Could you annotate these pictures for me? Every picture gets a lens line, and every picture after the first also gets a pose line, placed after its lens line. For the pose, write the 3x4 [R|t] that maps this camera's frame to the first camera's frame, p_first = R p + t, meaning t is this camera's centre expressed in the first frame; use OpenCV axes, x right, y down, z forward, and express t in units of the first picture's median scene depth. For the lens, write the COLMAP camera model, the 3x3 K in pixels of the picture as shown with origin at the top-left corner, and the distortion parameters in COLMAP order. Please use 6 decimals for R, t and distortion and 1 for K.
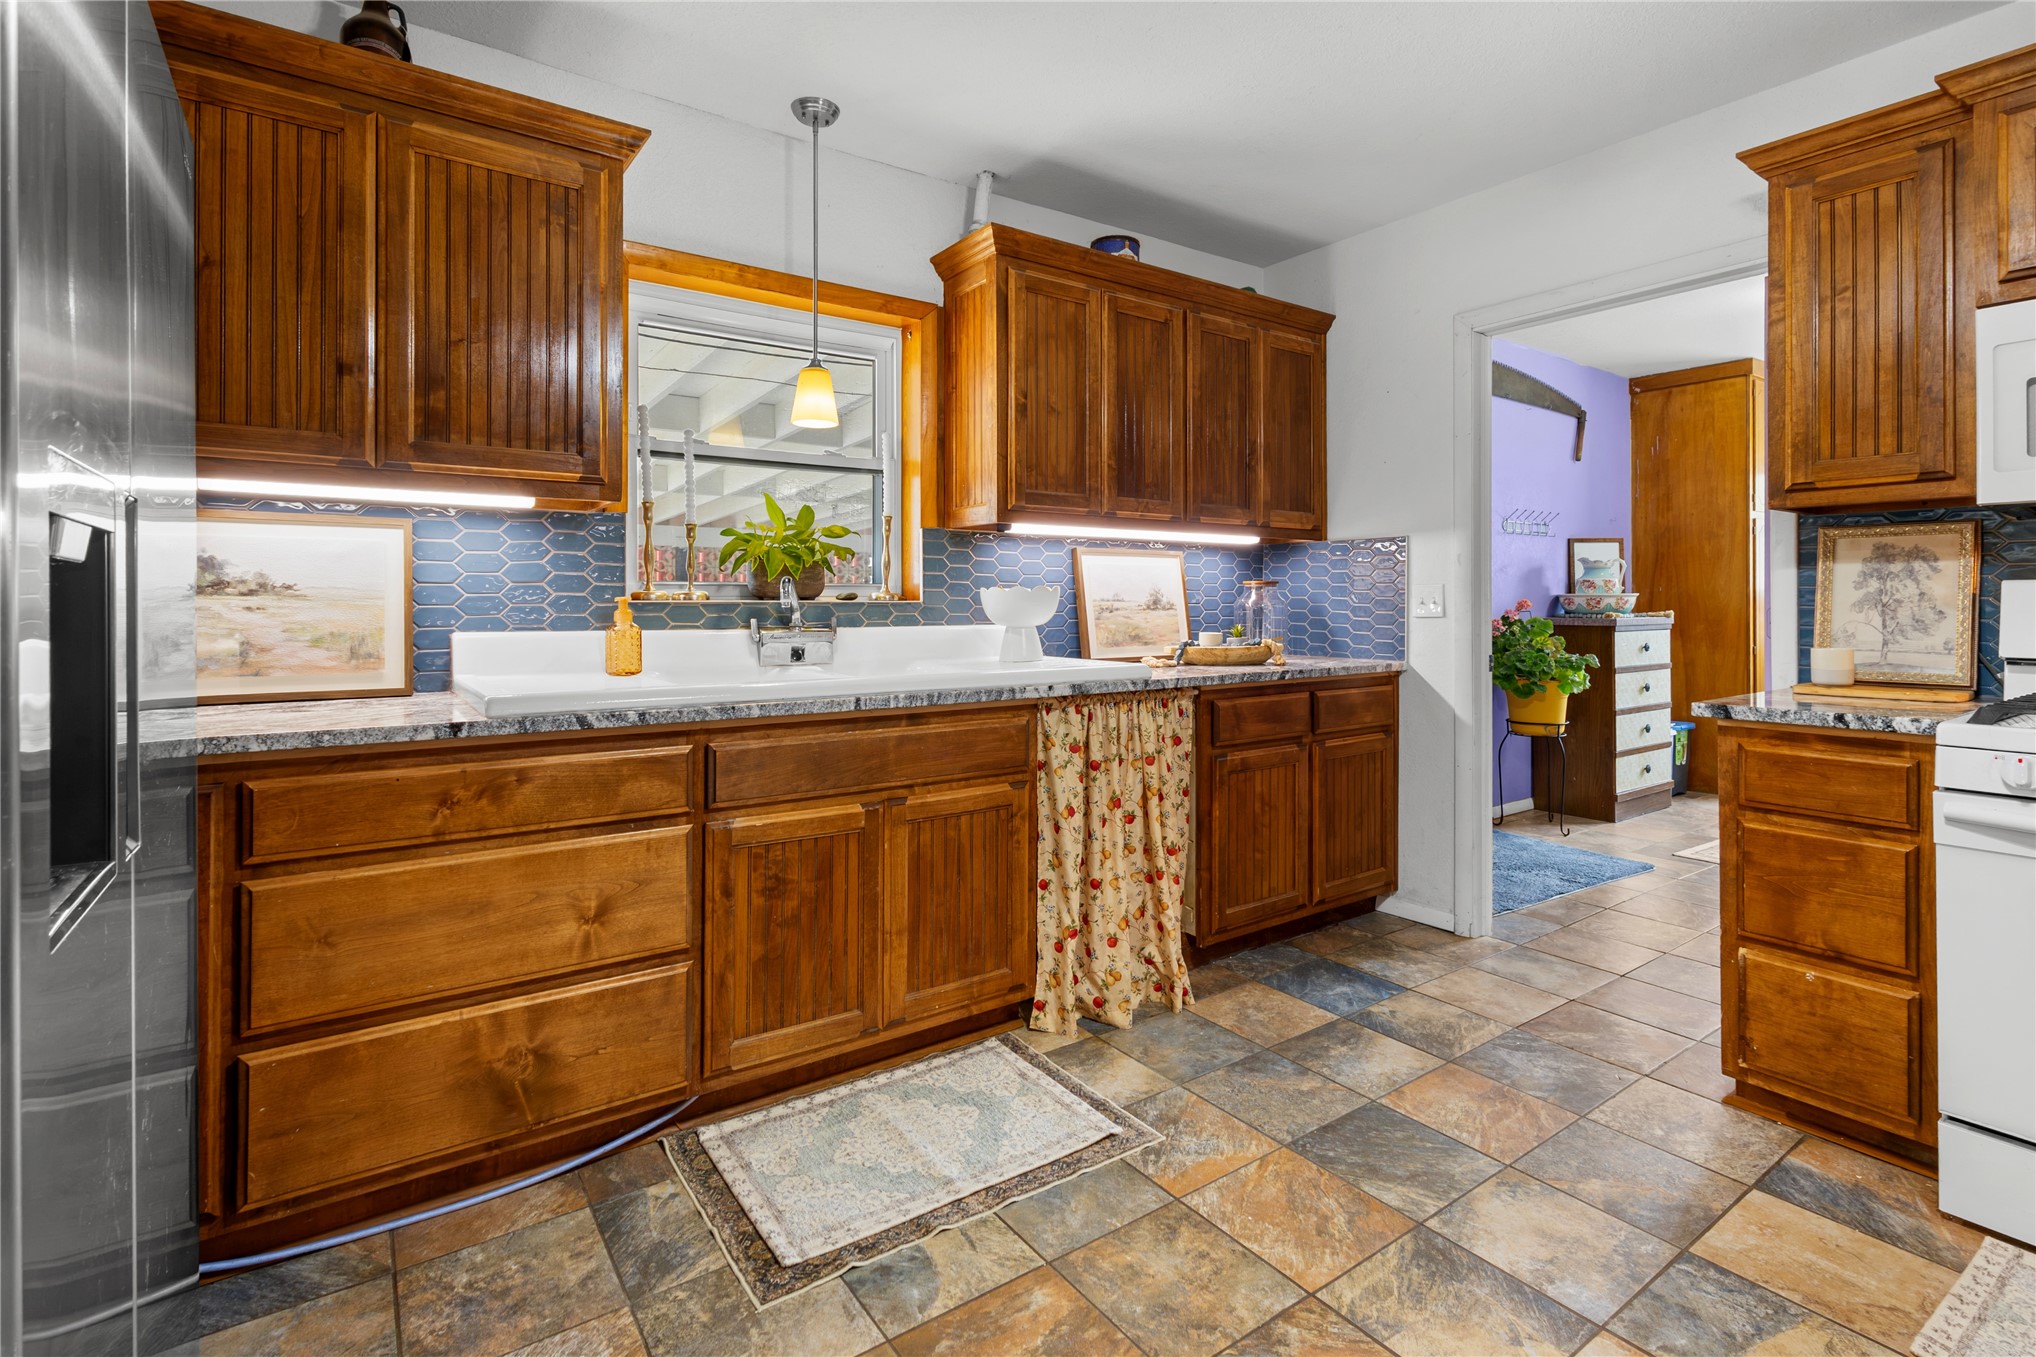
lens RADIAL K [[964.6, 0, 1018.6], [0, 964.6, 597.8], [0, 0, 1]] dist [-0.000110, 0.001831]
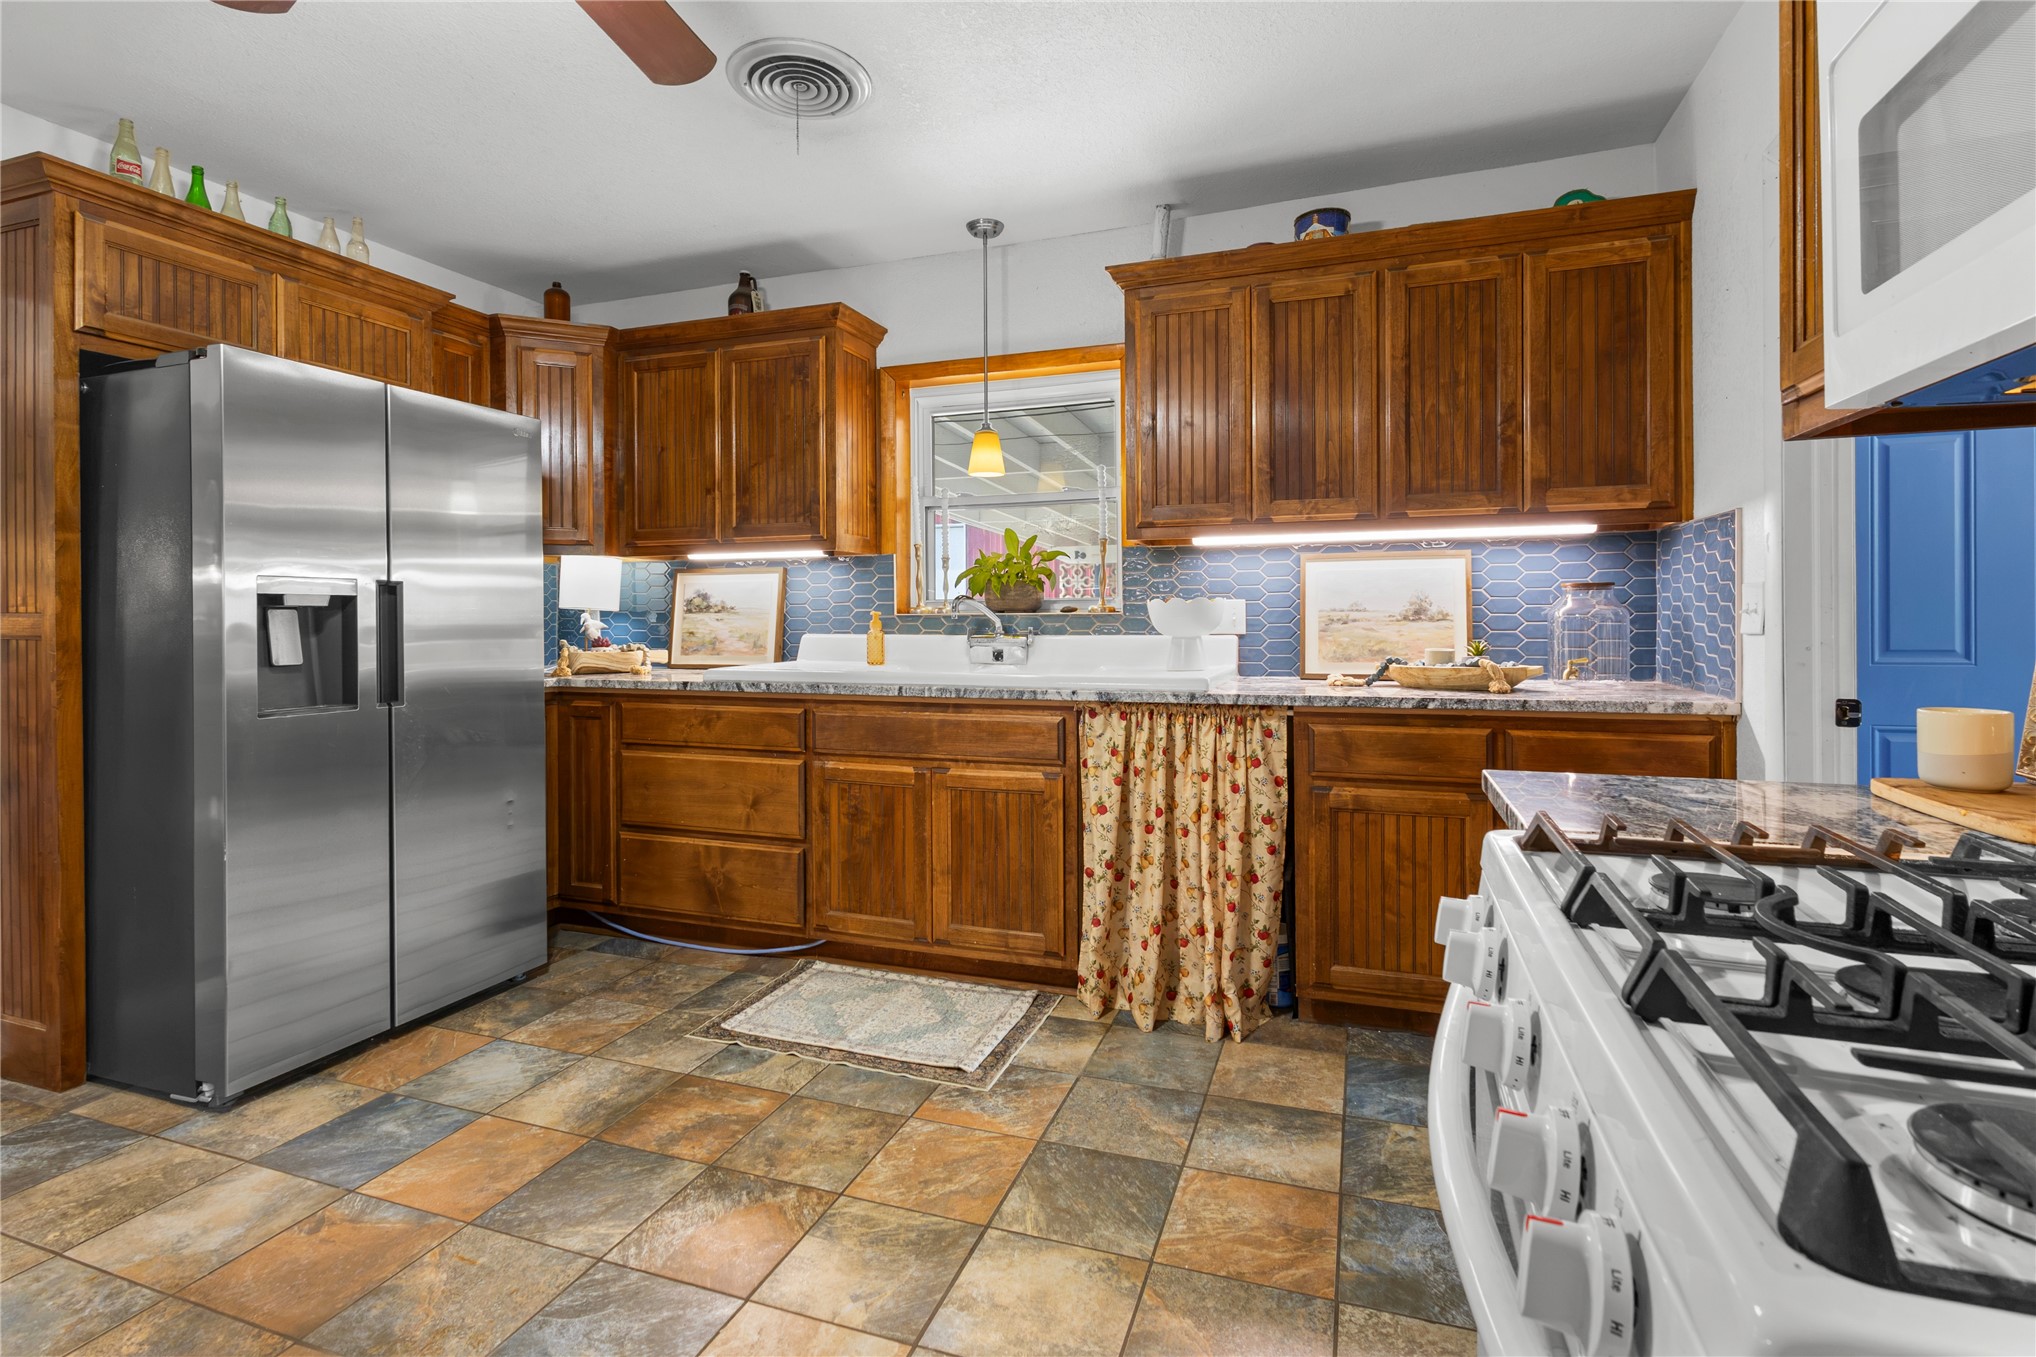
lens RADIAL K [[959.5, 0, 1016.1], [0, 959.5, 613.7], [0, 0, 1]] dist [-0.001999, 0.000359]
pose [[0.577860, -0.002956, -0.816131, 0.991390], [0.010180, 0.999942, 0.003586, -0.001117], [0.816073, -0.010381, 0.577856, 0.351468]]
